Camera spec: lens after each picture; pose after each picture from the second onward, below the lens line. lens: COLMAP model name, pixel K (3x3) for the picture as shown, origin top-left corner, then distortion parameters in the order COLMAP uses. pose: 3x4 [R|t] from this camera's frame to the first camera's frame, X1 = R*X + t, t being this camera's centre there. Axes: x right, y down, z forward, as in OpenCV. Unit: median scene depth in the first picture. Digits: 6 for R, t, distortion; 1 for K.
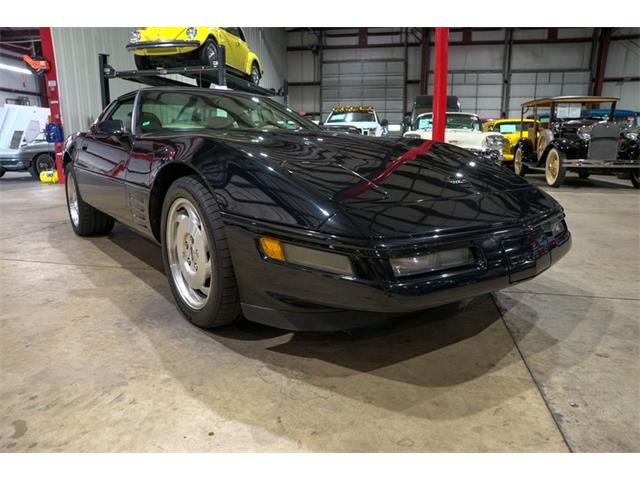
lens RADIAL K [[437.8, 0, 322.1], [0, 437.8, 240.7], [0, 0, 1]] dist [-0.139181, 0.107482]
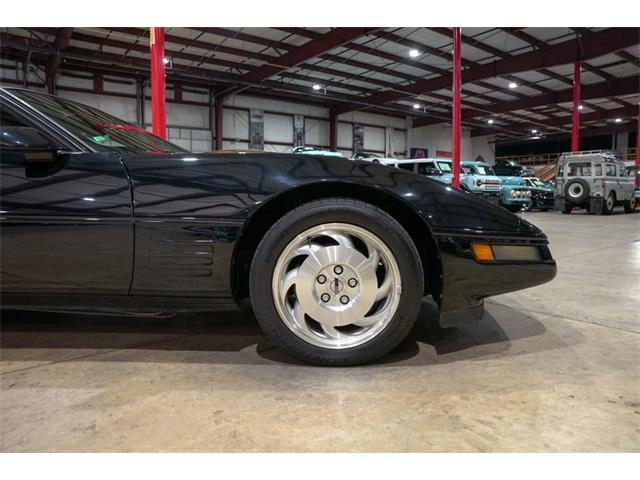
lens RADIAL K [[437.8, 0, 322.1], [0, 437.8, 240.7], [0, 0, 1]] dist [-0.139181, 0.107482]
pose [[0.647420, -0.079730, 0.757951, -0.767441], [0.169582, 0.984651, -0.041274, -0.022974], [-0.743027, 0.155257, 0.651004, 0.334072]]
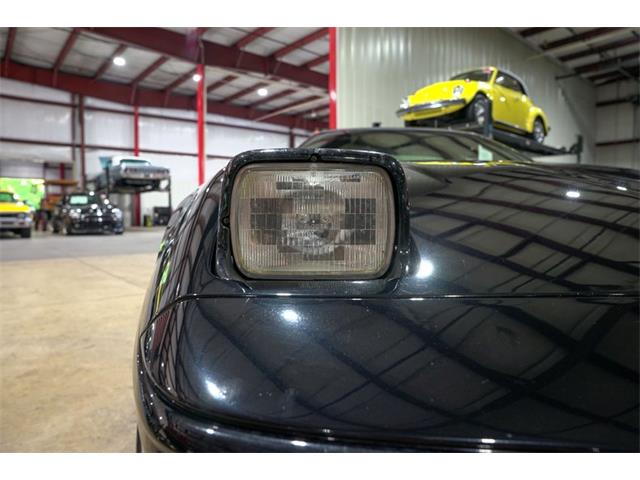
lens RADIAL K [[437.8, 0, 322.1], [0, 437.8, 240.7], [0, 0, 1]] dist [-0.139181, 0.107482]
pose [[0.784431, 0.043761, -0.618670, 0.199570], [-0.138796, 0.984595, -0.106339, -0.057570], [0.604486, 0.169285, 0.778421, 0.431391]]
